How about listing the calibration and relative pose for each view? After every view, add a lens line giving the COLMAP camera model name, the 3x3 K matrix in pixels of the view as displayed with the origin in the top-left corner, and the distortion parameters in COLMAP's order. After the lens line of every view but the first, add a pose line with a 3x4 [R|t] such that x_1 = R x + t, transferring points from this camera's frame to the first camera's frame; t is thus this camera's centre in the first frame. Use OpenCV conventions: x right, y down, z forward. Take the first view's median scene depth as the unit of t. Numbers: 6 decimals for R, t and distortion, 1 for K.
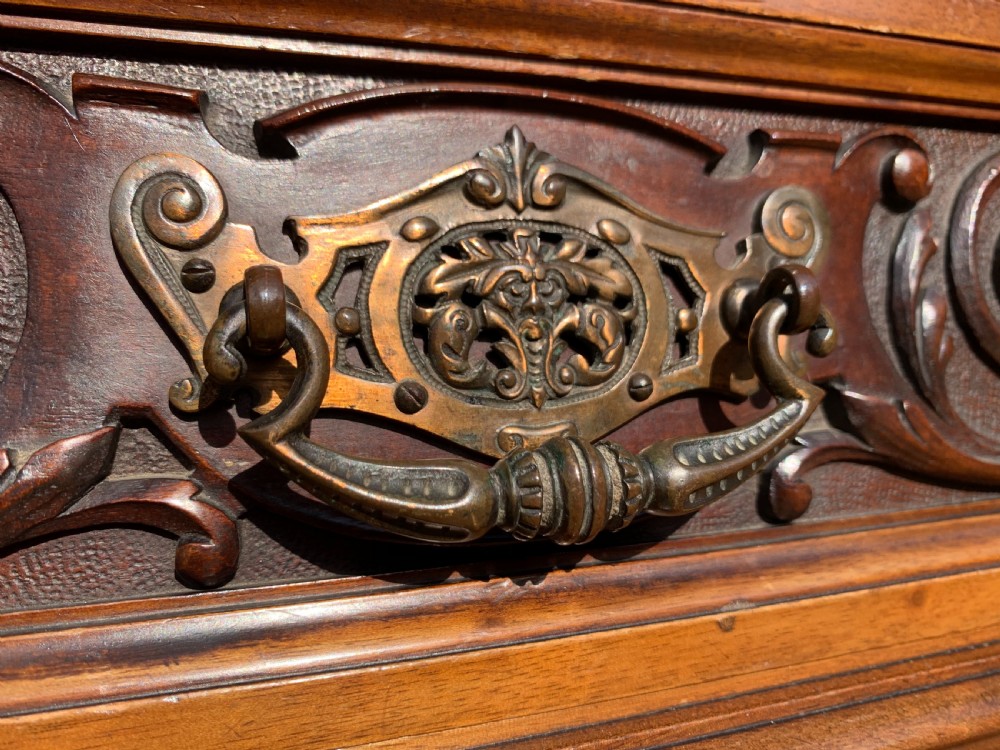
lens RADIAL K [[824.9, 0, 500.0], [0, 824.9, 375.0], [0, 0, 1]] dist [-0.048198, 0.001746]
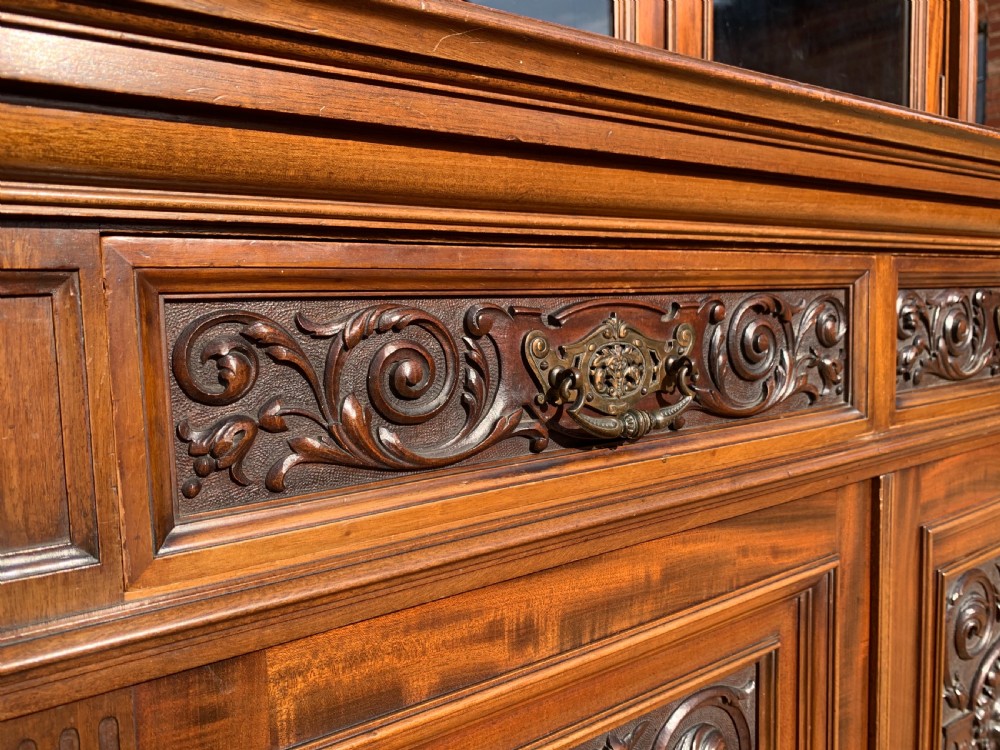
lens RADIAL K [[761.8, 0, 500.0], [0, 761.8, 375.0], [0, 0, 1]] dist [0.001174, -0.013080]
pose [[0.964402, 0.004464, 0.264403, -1.137746], [-0.037785, 0.991924, 0.121073, -0.377916], [-0.261727, -0.126754, 0.956782, -1.680095]]
